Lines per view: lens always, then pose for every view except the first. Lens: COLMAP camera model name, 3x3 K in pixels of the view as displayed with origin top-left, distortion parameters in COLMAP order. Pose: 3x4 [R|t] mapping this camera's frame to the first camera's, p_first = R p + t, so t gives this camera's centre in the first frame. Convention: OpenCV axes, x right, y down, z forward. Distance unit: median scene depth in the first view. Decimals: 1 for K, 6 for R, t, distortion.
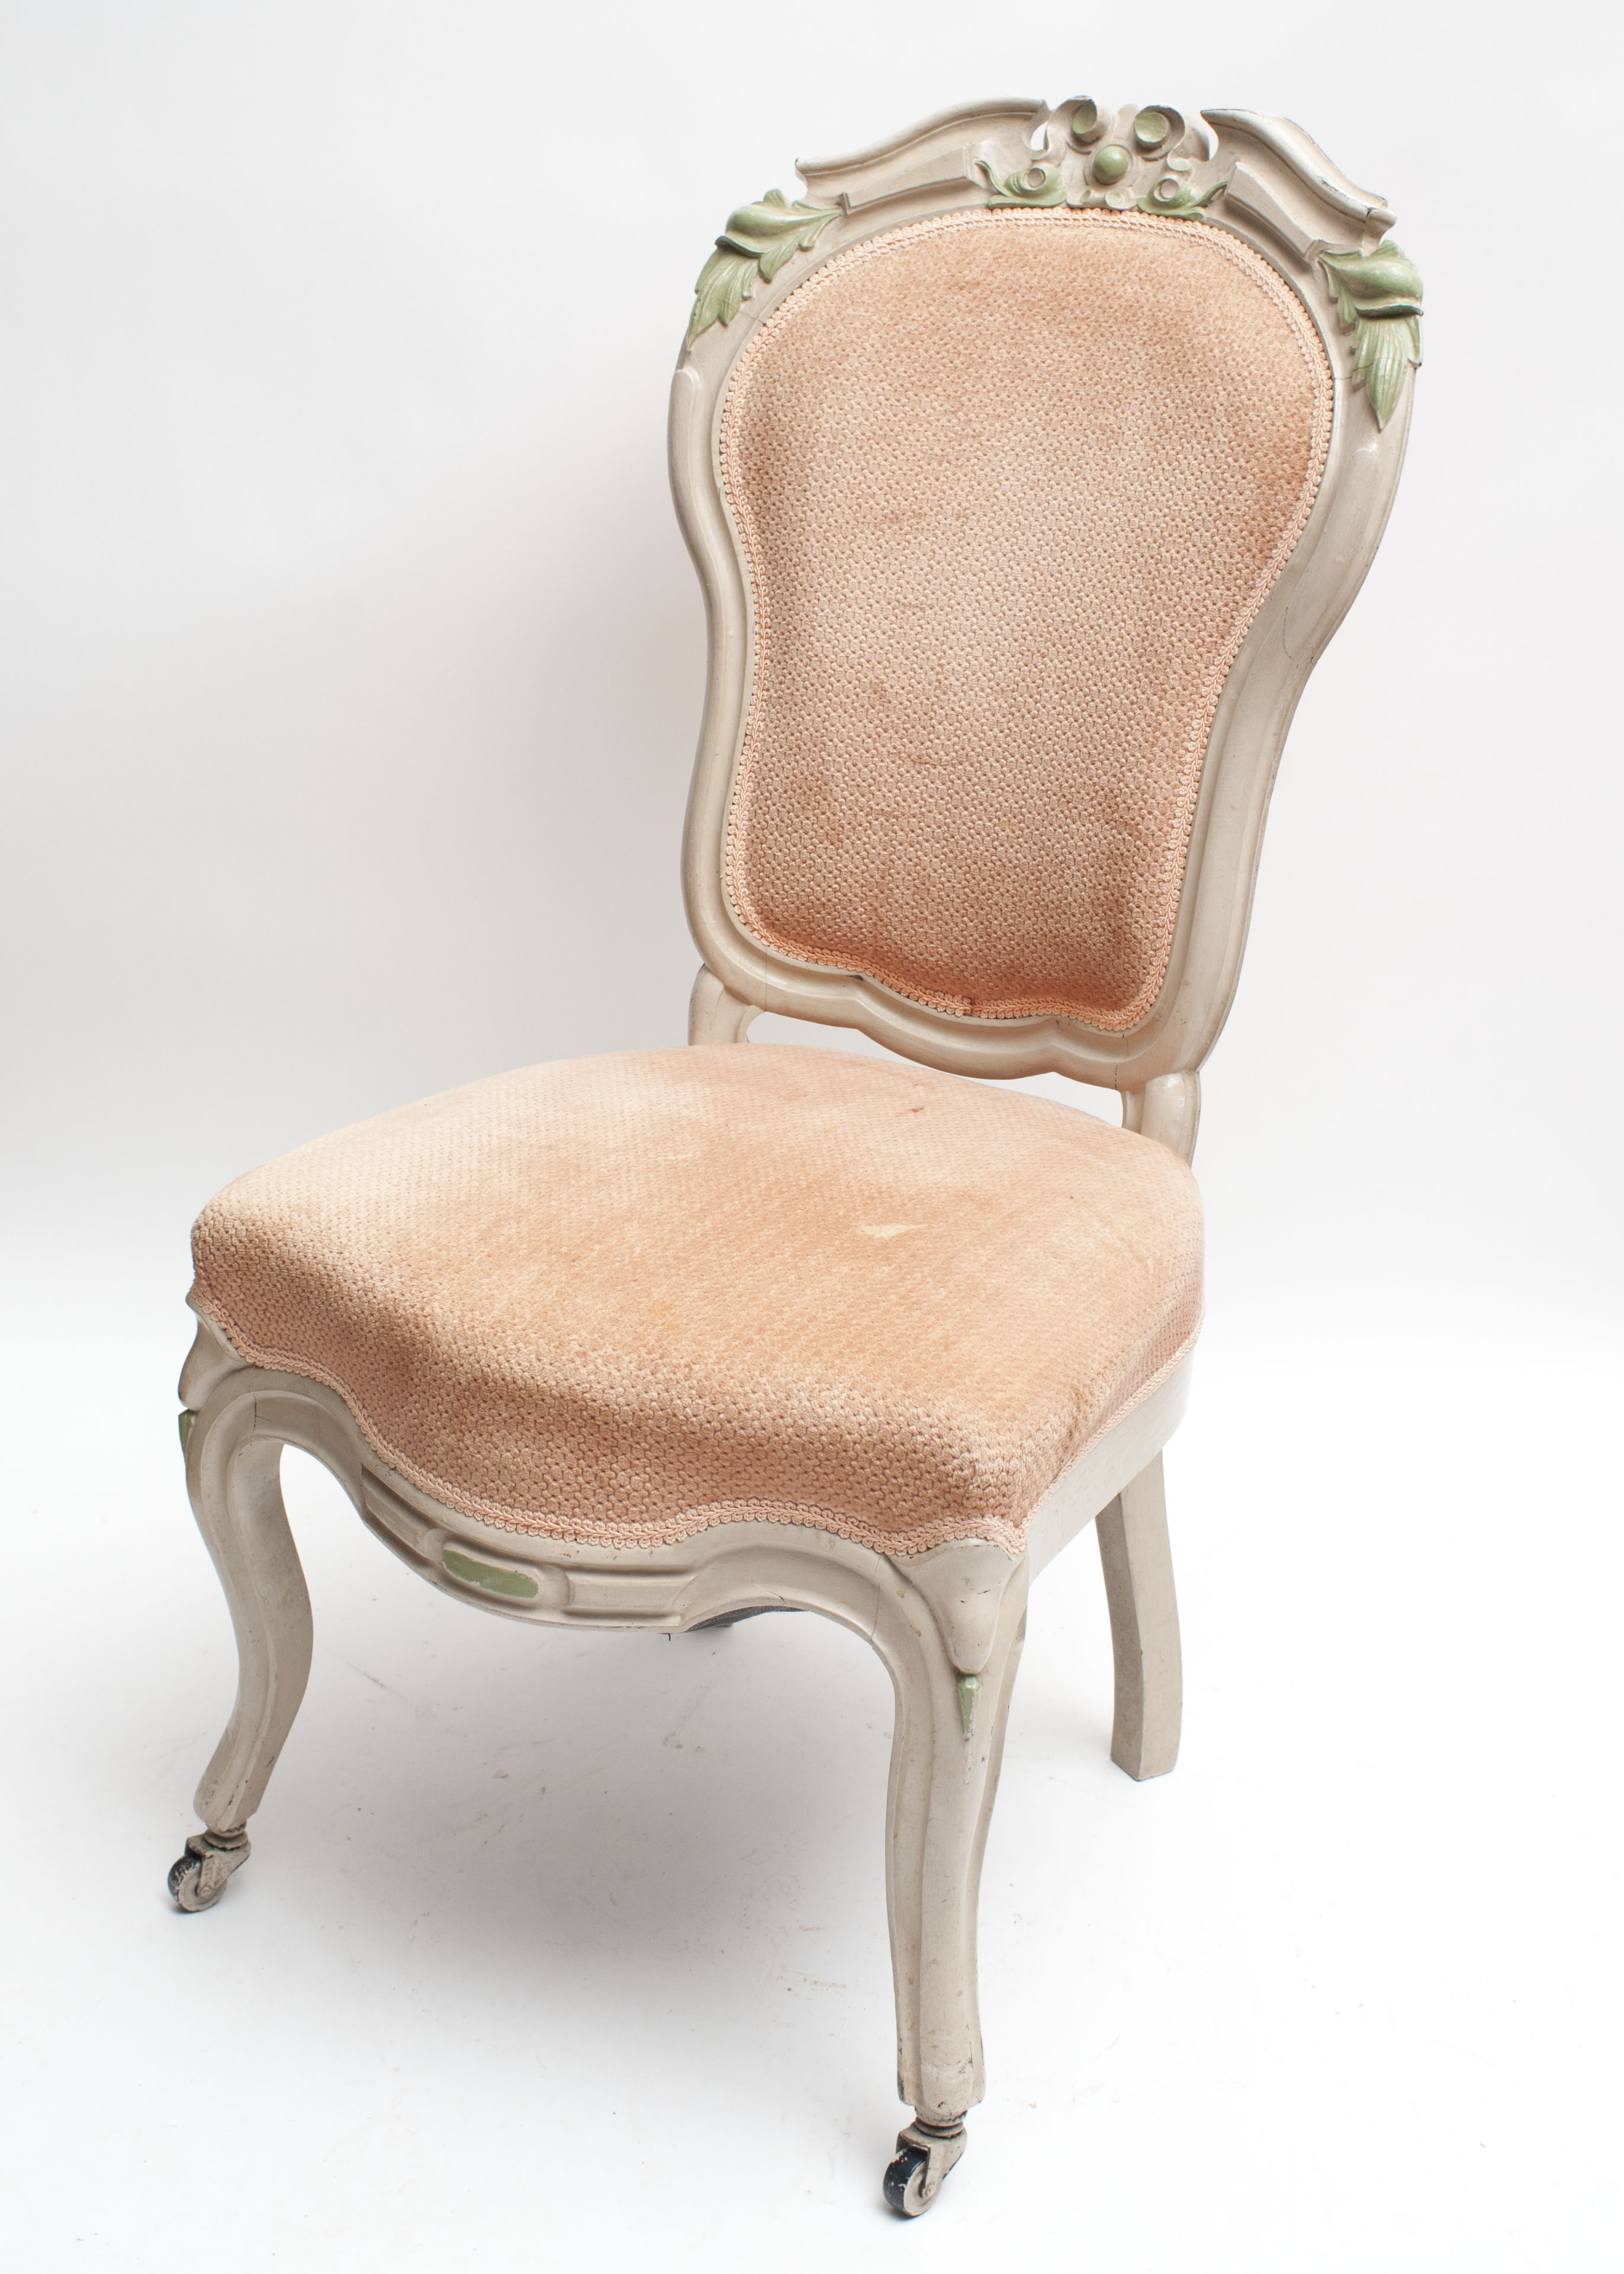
lens RADIAL K [[3145.1, 0, 812.1], [0, 3145.1, 1071.9], [0, 0, 1]] dist [-0.067376, 0.006599]
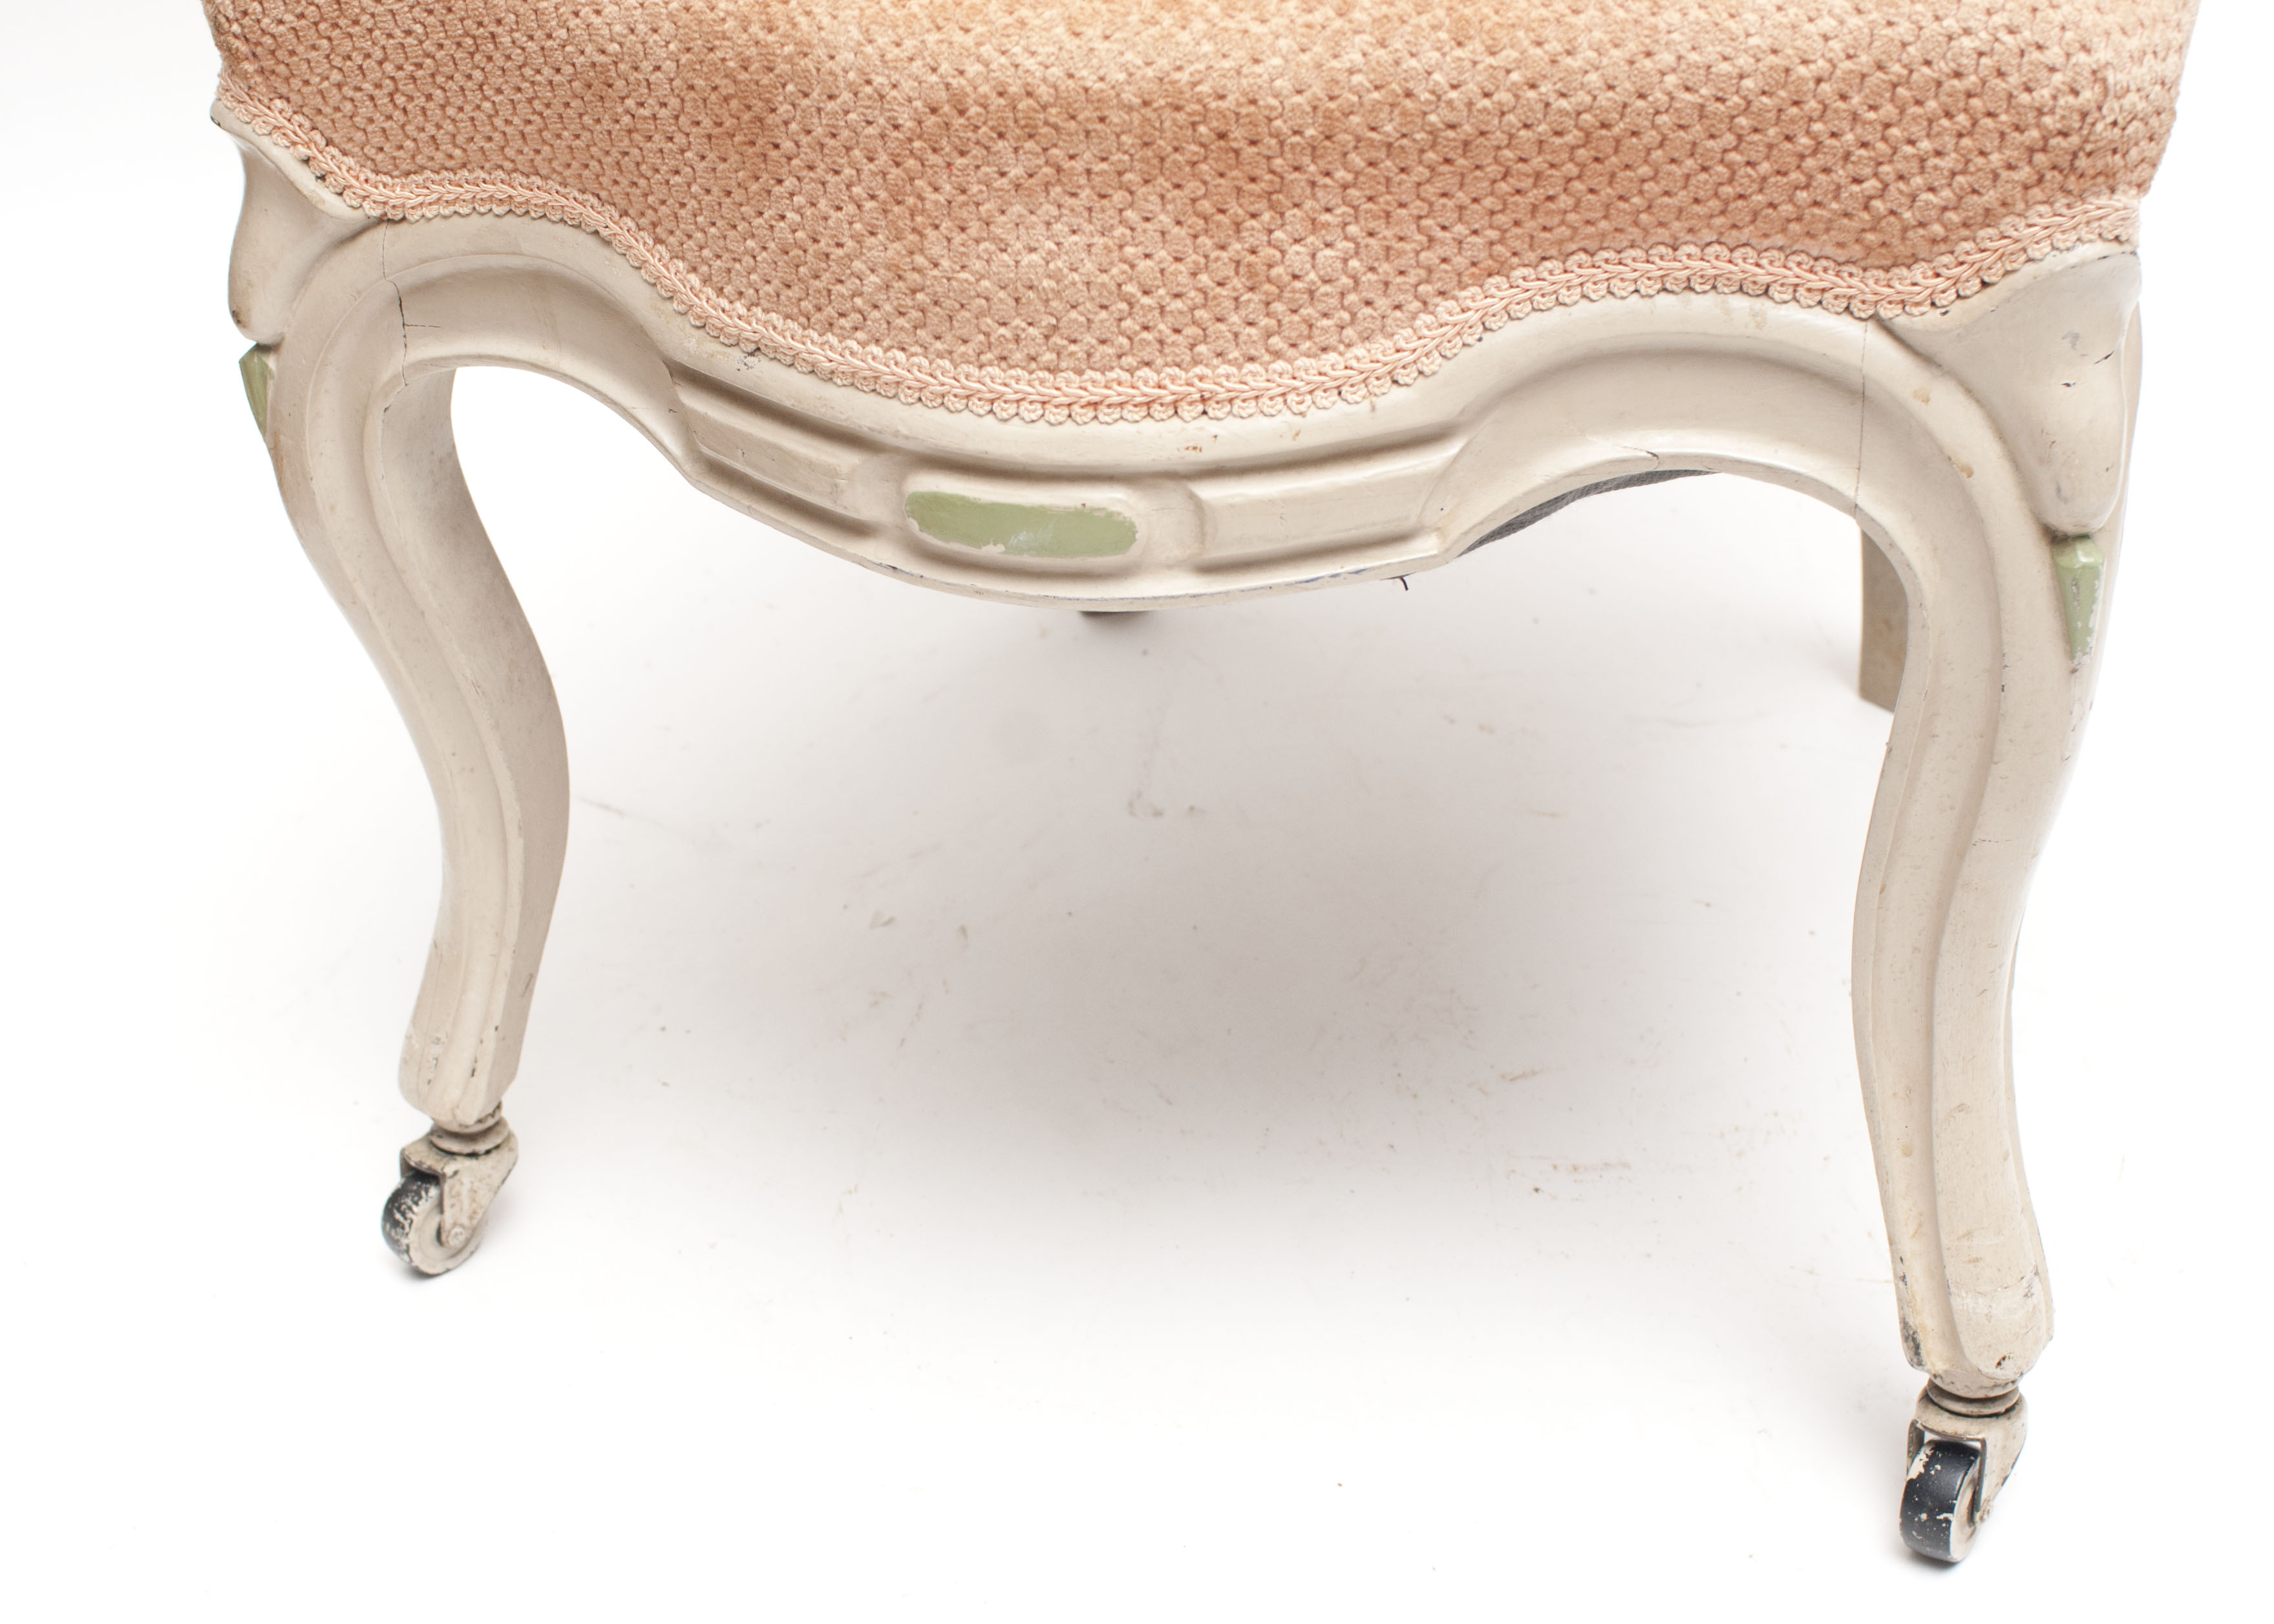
lens RADIAL K [[3556.5, 0, 1064.3], [0, 3556.5, 813.3], [0, 0, 1]] dist [-0.121135, -0.082349]
pose [[0.977961, -0.190433, 0.085598, -0.129722], [0.167185, 0.959840, 0.225293, 0.071130], [-0.125063, -0.206017, 0.970524, 0.405226]]
